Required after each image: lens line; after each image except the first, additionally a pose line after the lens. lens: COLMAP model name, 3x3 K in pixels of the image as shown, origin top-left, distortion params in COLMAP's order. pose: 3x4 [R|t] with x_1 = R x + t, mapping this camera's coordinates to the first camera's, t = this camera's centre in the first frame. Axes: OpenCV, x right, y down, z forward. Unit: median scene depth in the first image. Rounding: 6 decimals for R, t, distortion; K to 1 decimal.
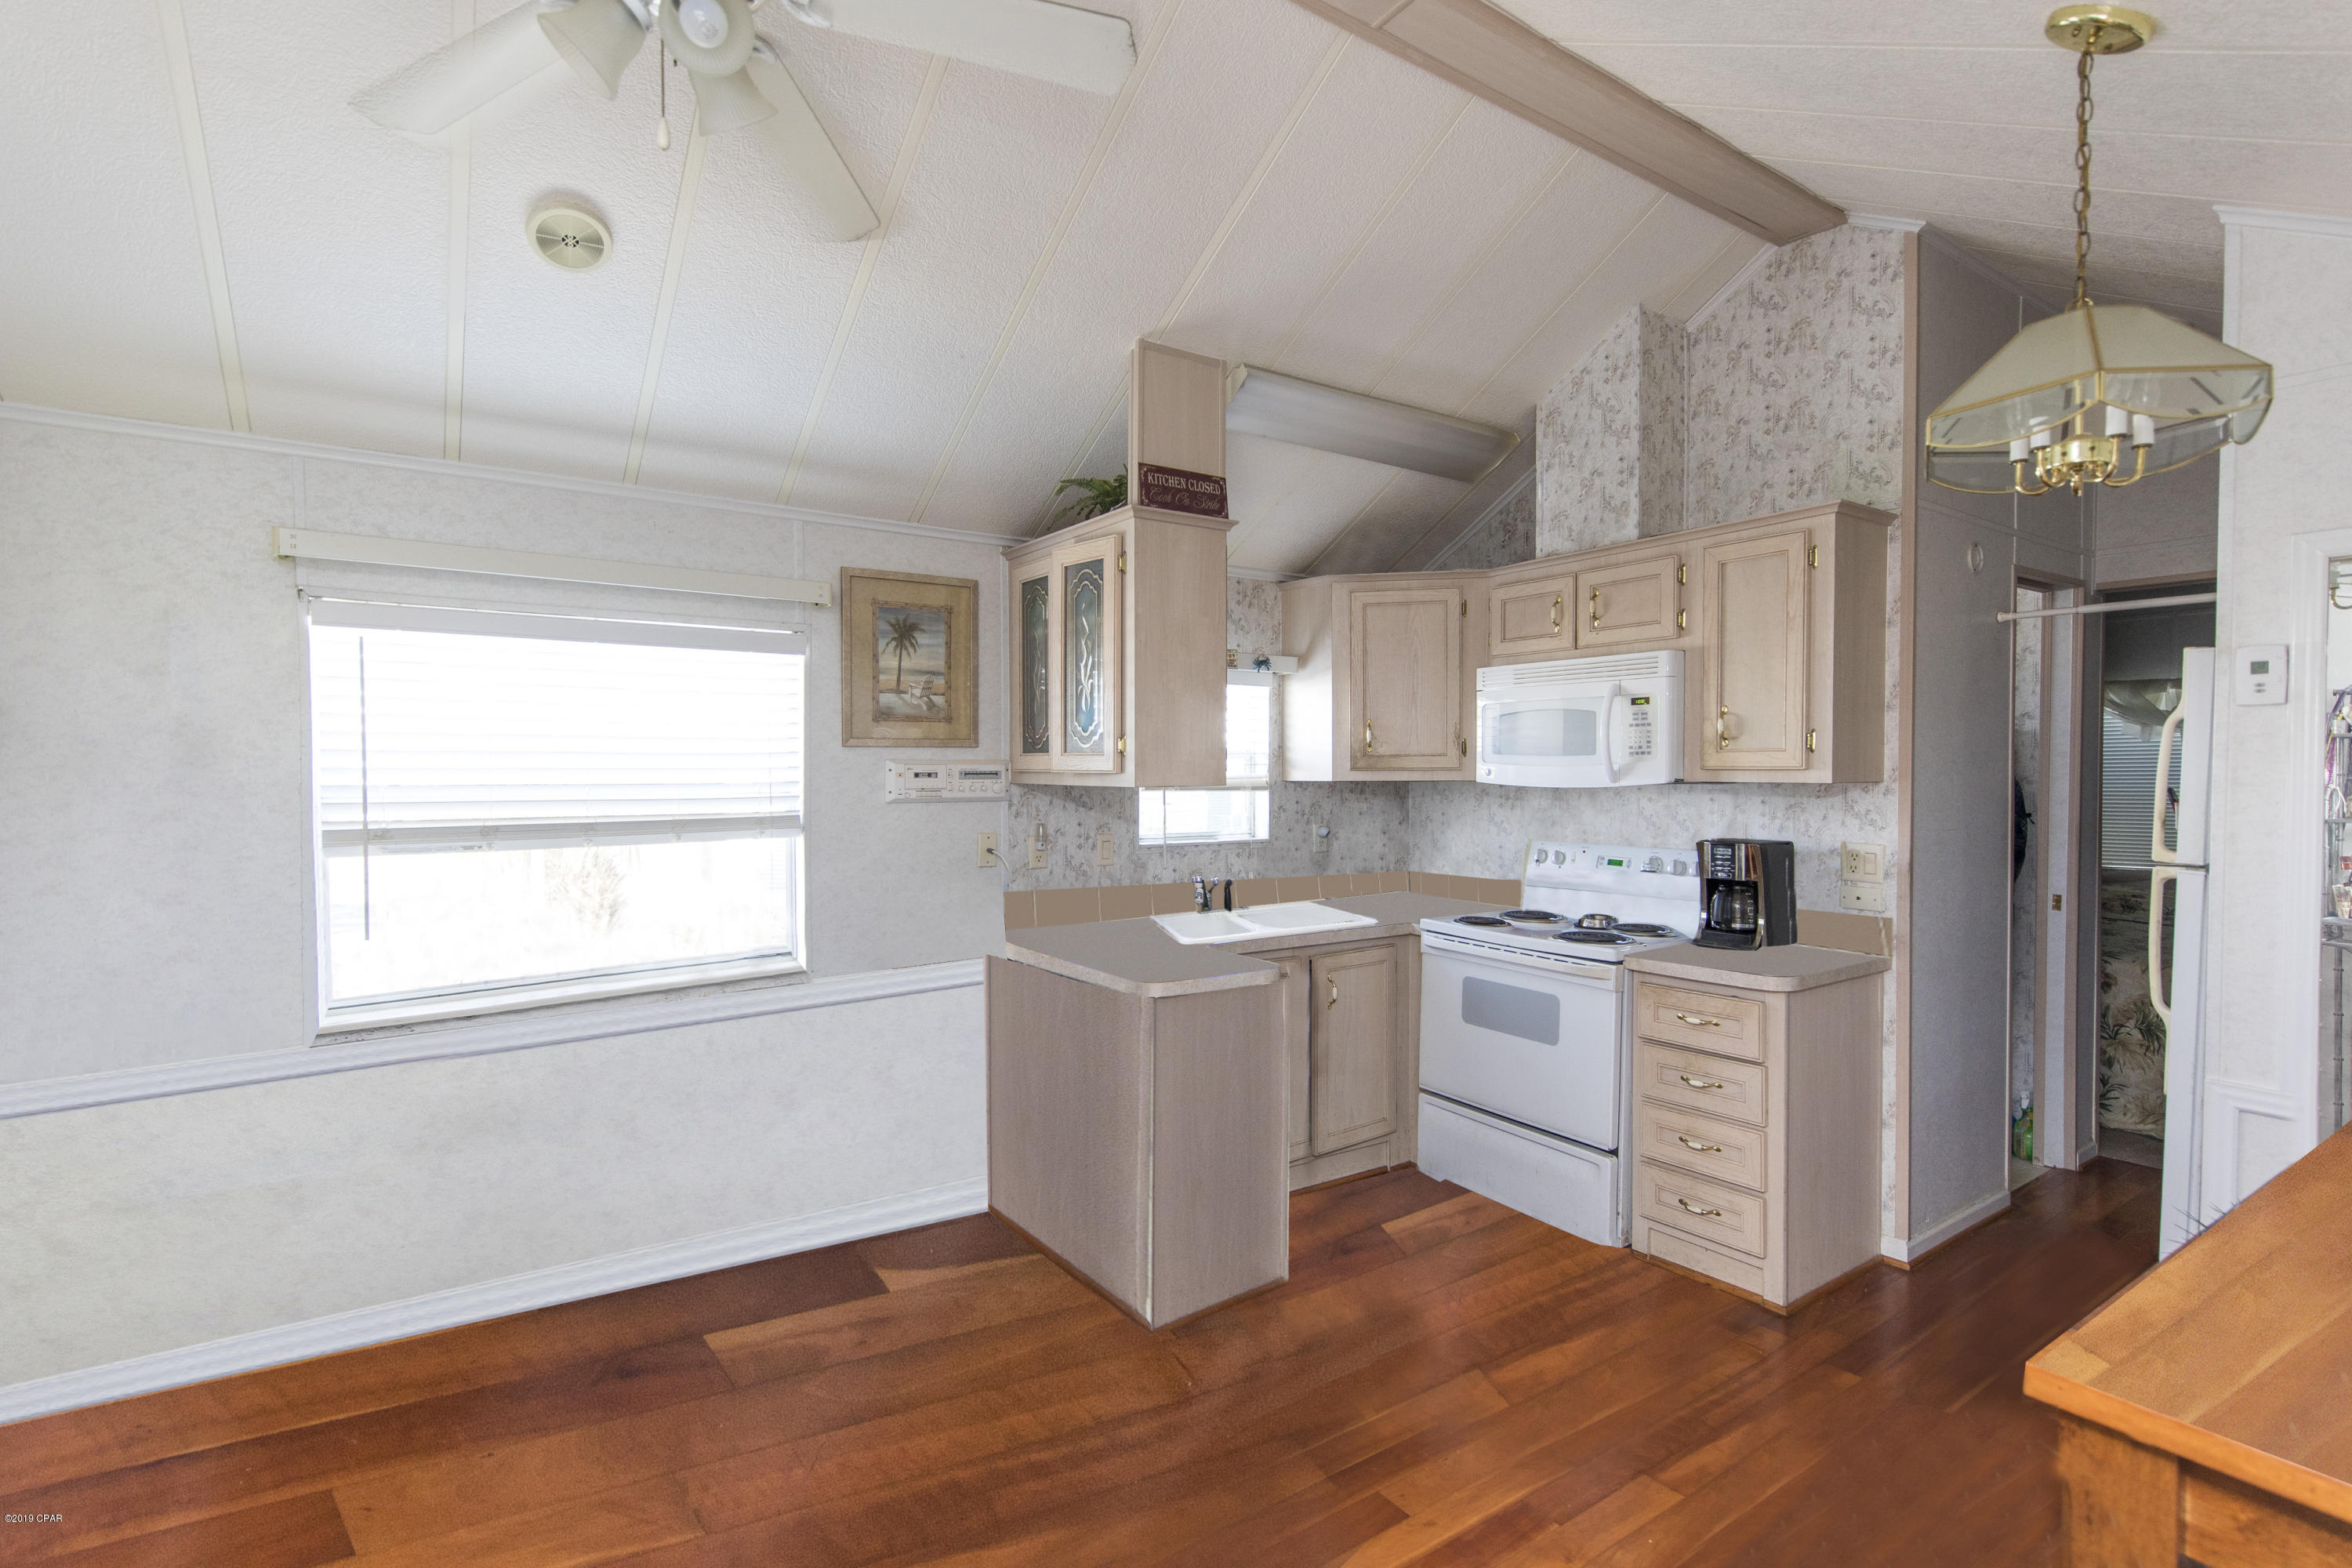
lens RADIAL K [[1104.2, 0, 1166.1], [0, 1104.2, 792.2], [0, 0, 1]] dist [0.002826, 0.000104]
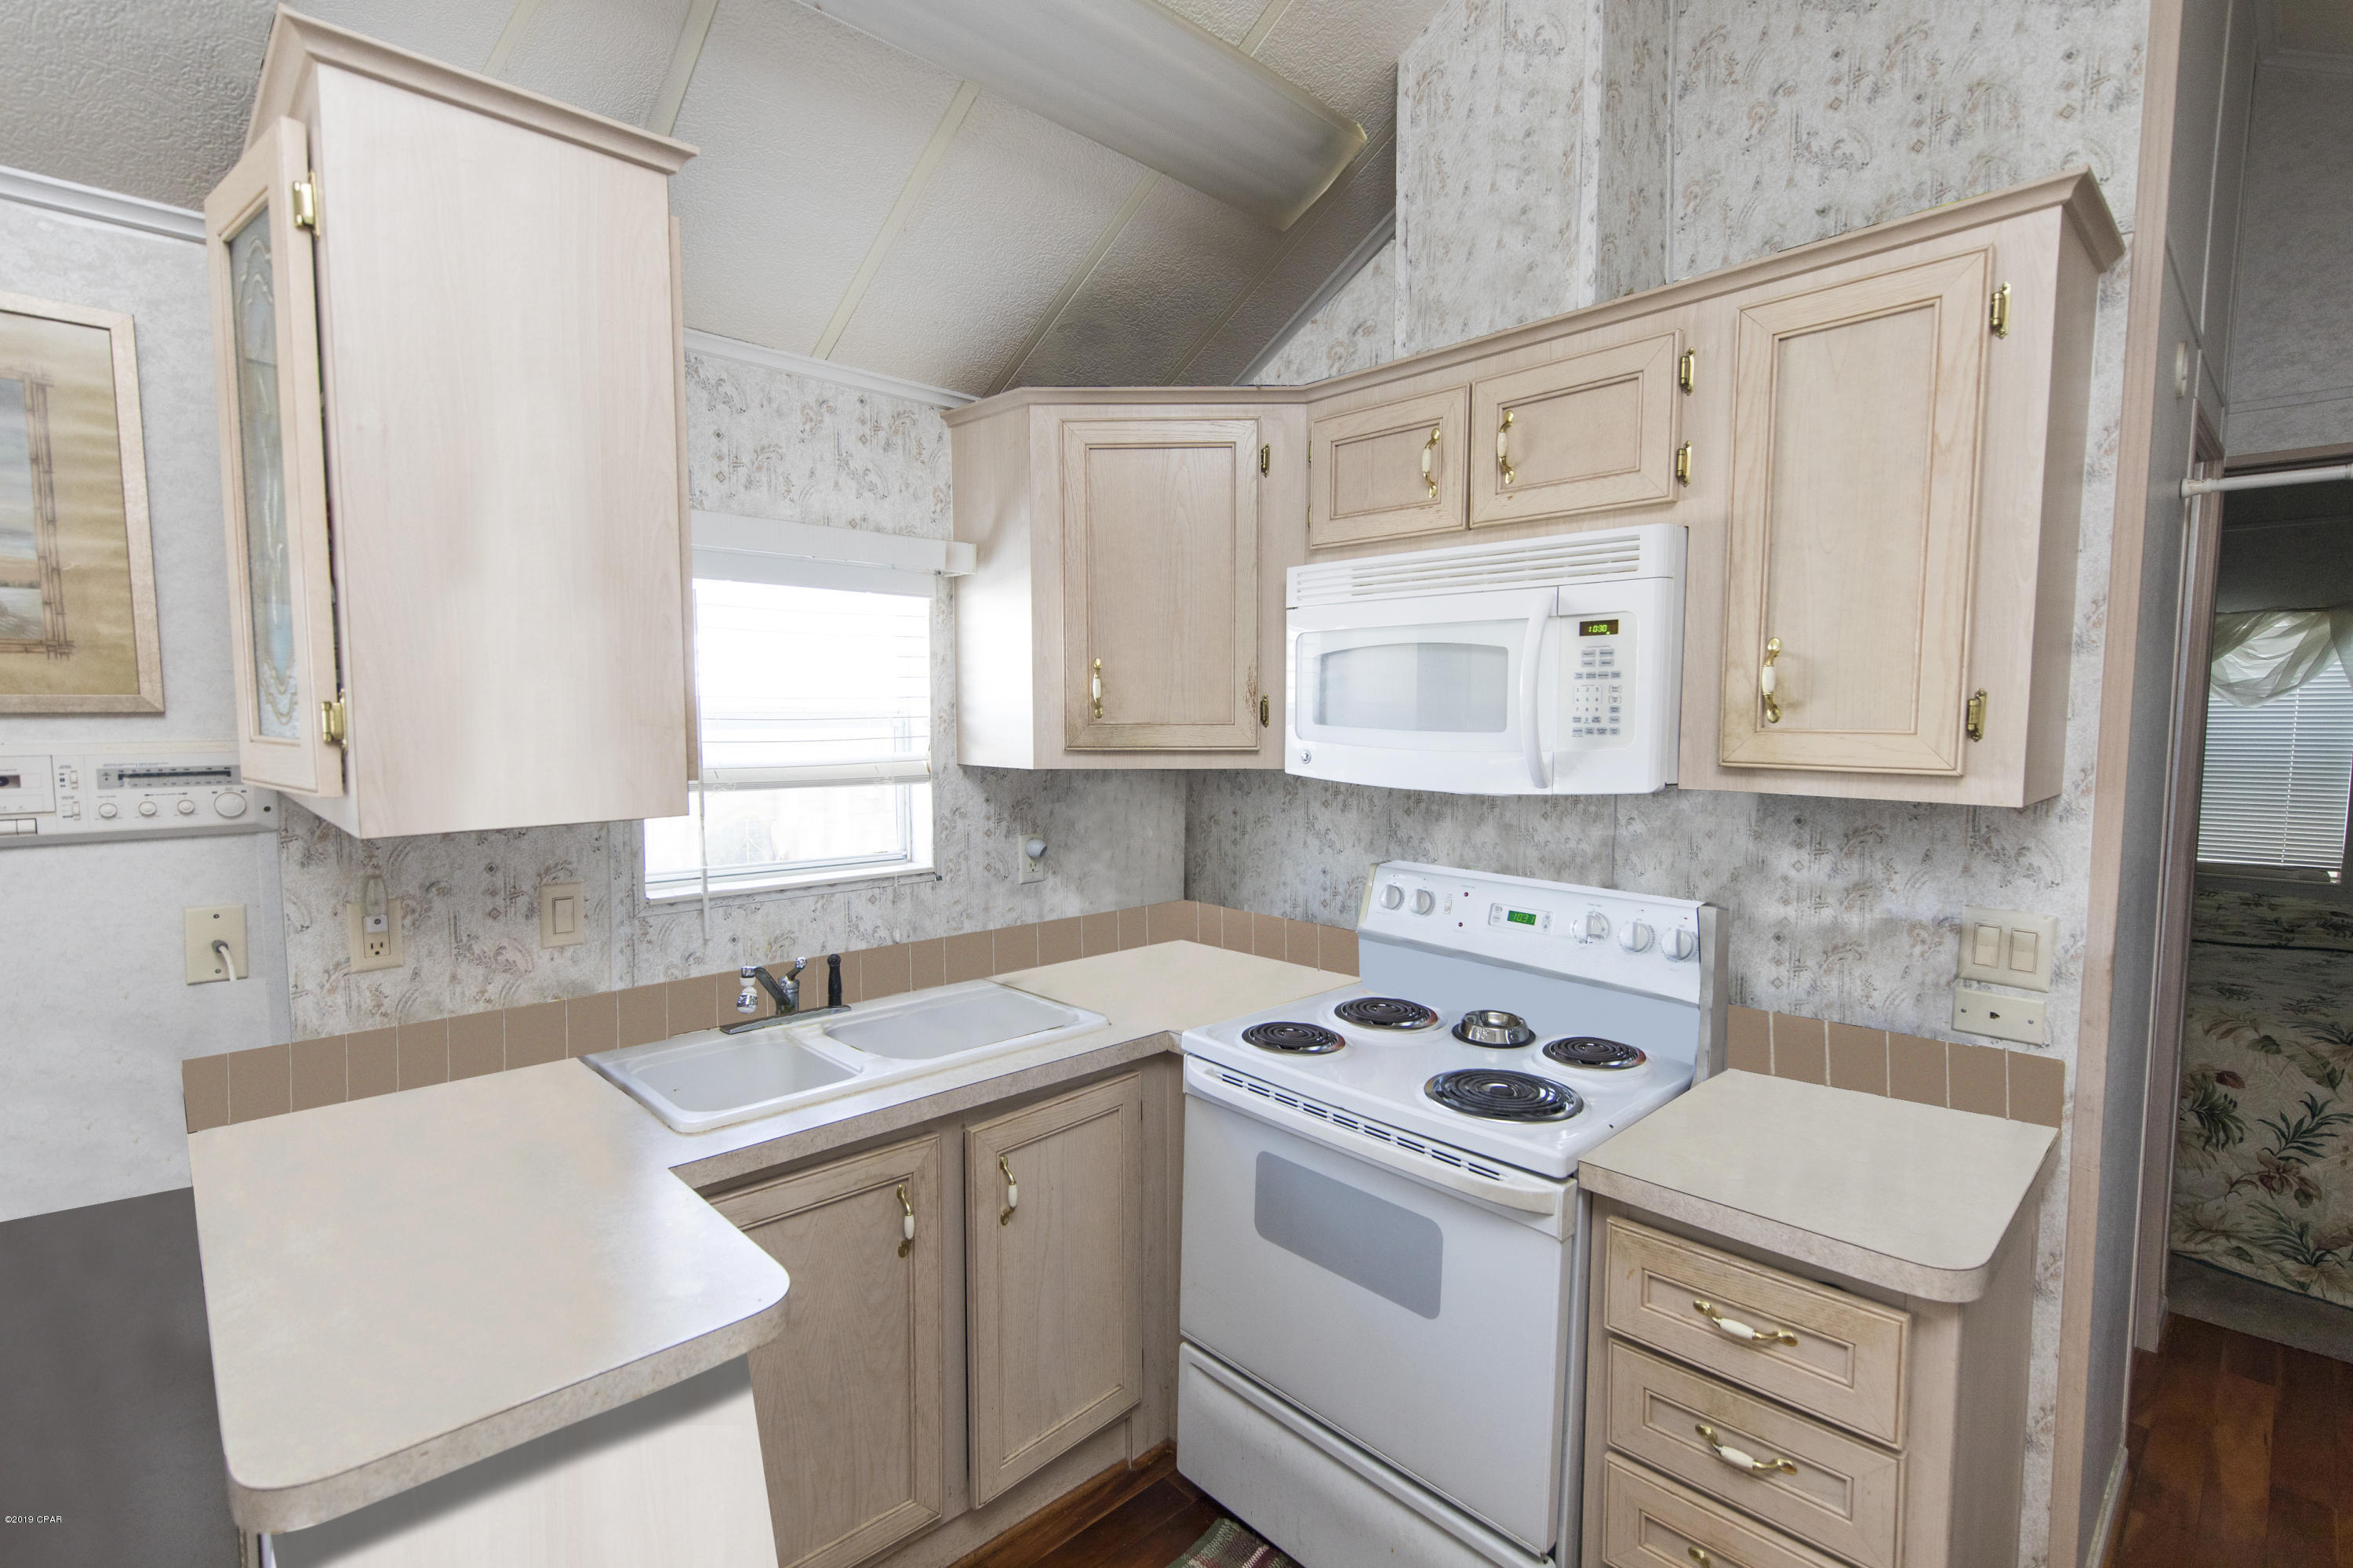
lens RADIAL K [[1096.1, 0, 1176.5], [0, 1096.1, 784.0], [0, 0, 1]] dist [0.001412, 0.000328]
pose [[0.986200, -0.007684, 0.165382, 0.145085], [-0.000416, 0.998804, 0.048886, -0.033046], [-0.165560, -0.048280, 0.985017, 0.497075]]
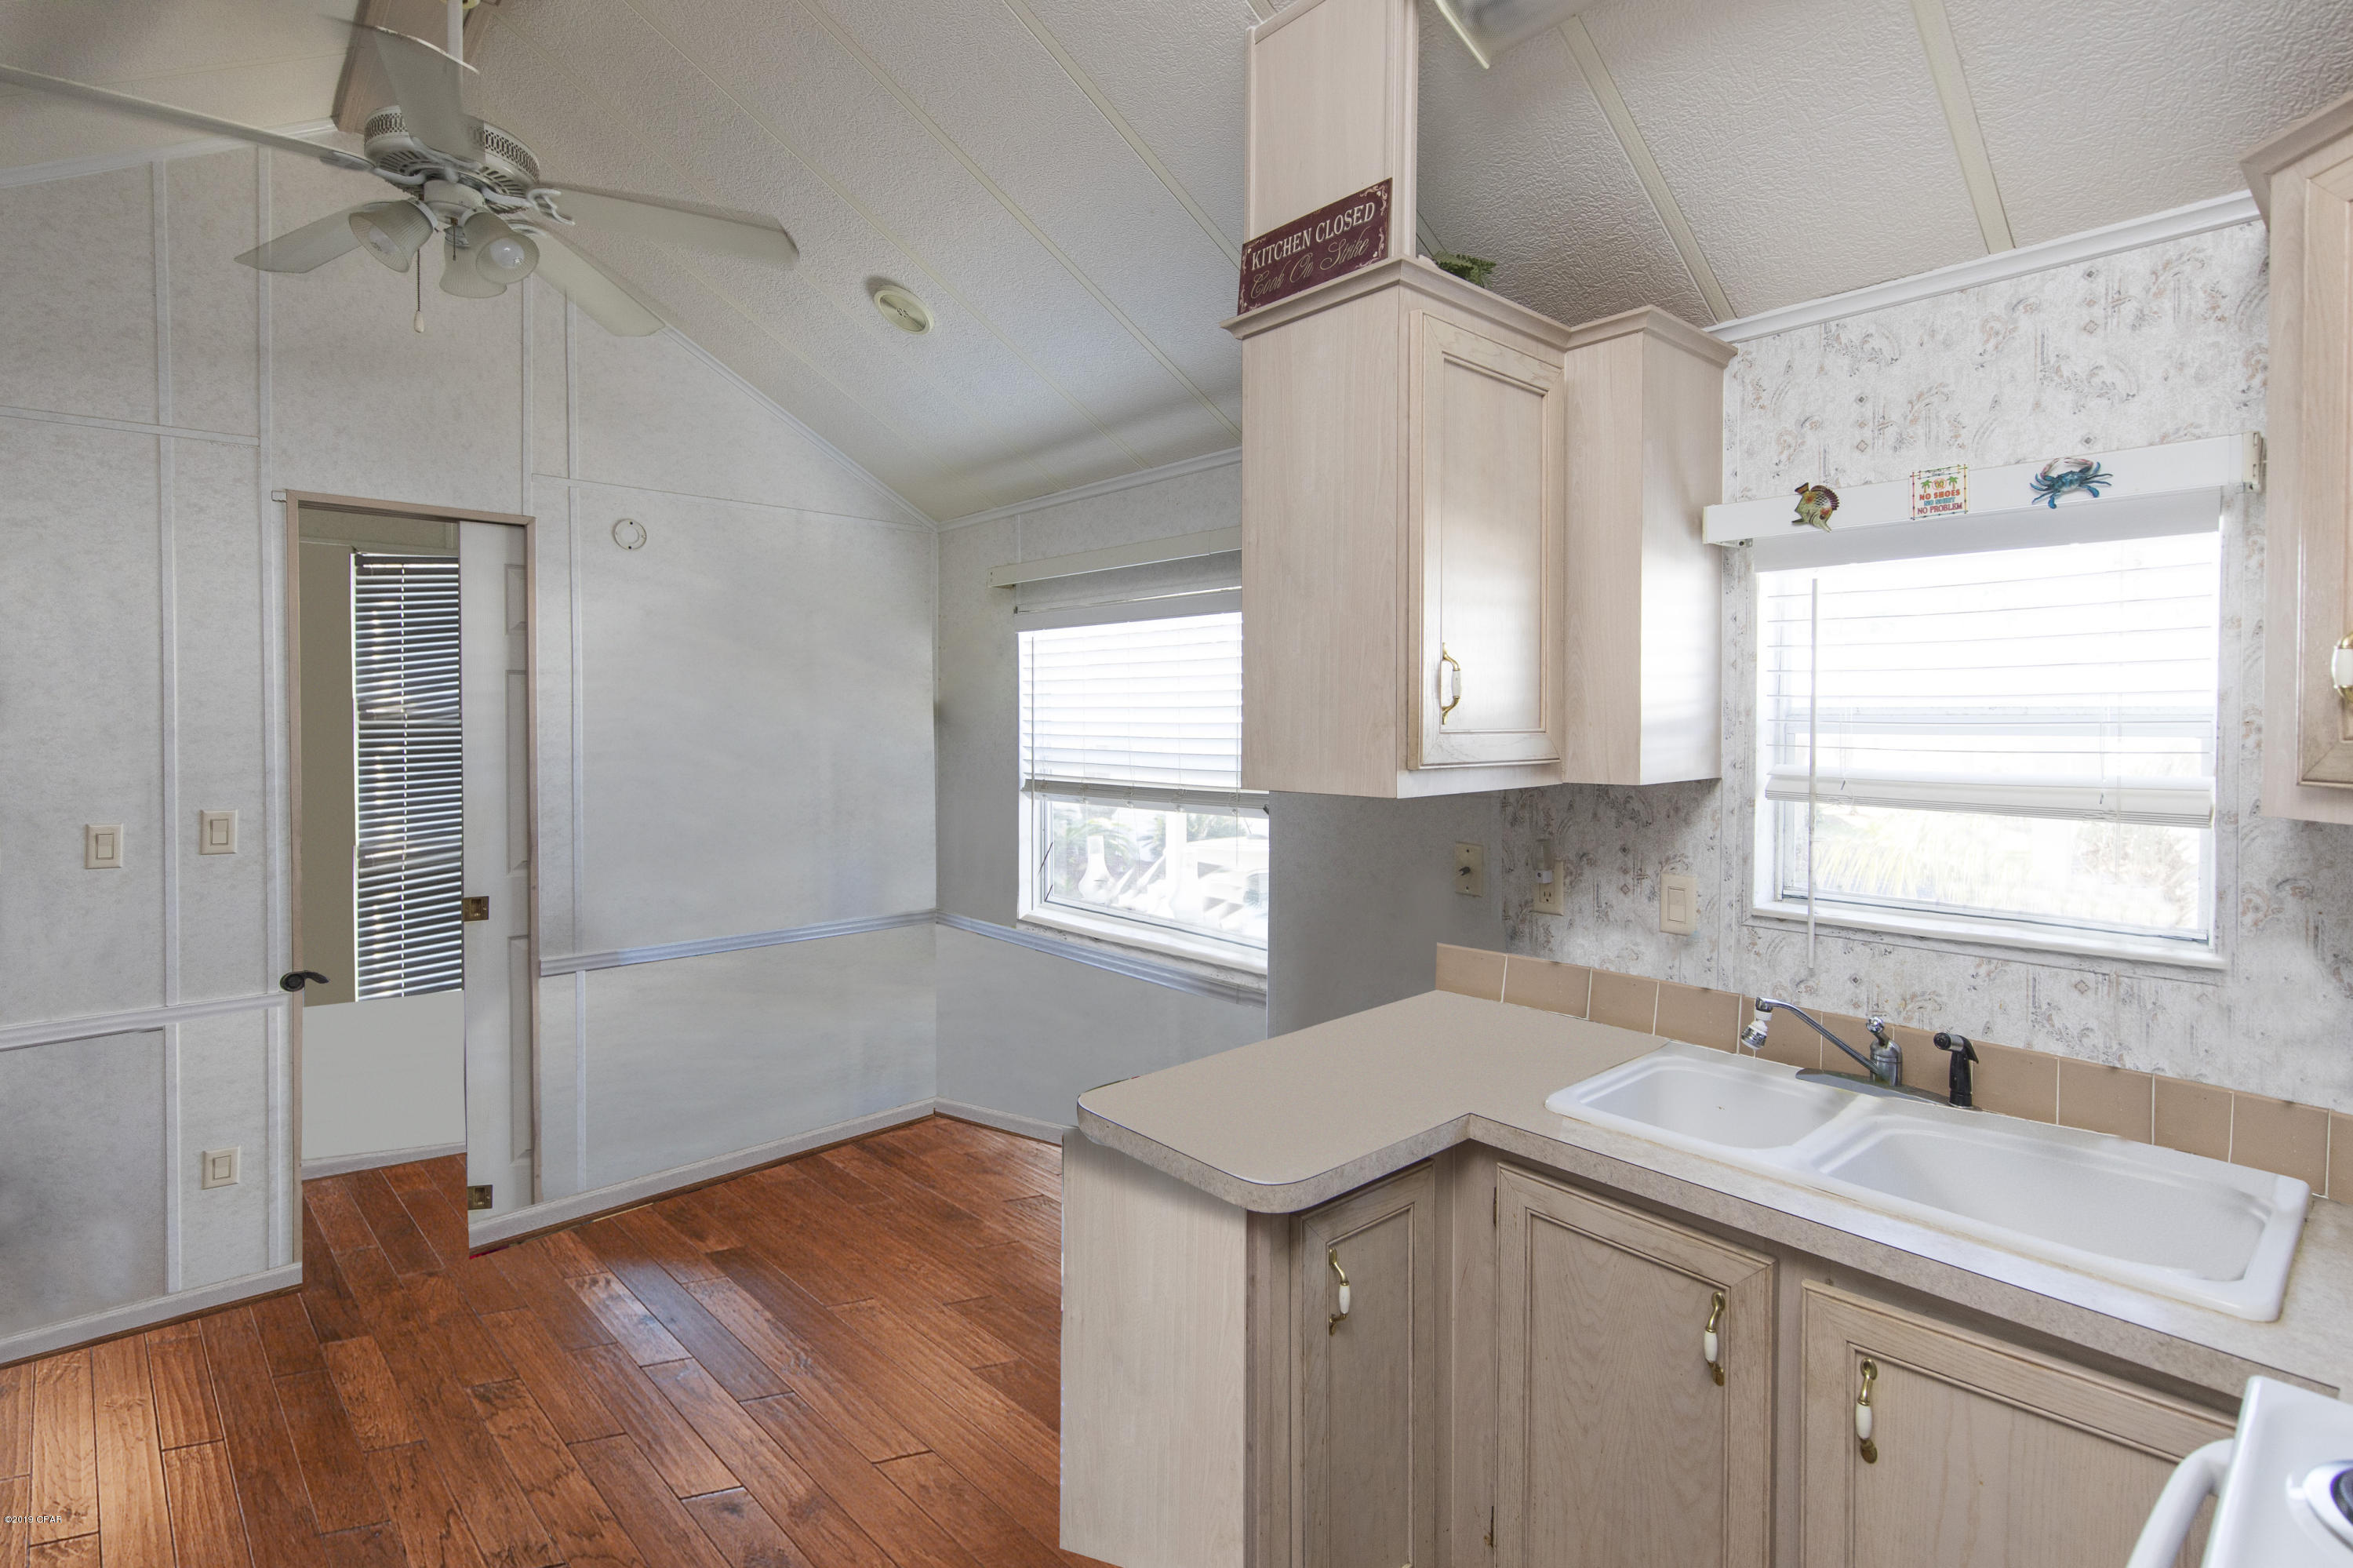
lens RADIAL K [[1099.4, 0, 1181.7], [0, 1099.4, 726.5], [0, 0, 1]] dist [0.000700, 0.000035]
pose [[0.131707, 0.012166, -0.991214, 0.464433], [-0.020261, 0.999749, 0.009578, -0.035522], [0.991082, 0.018821, 0.131920, 0.736203]]
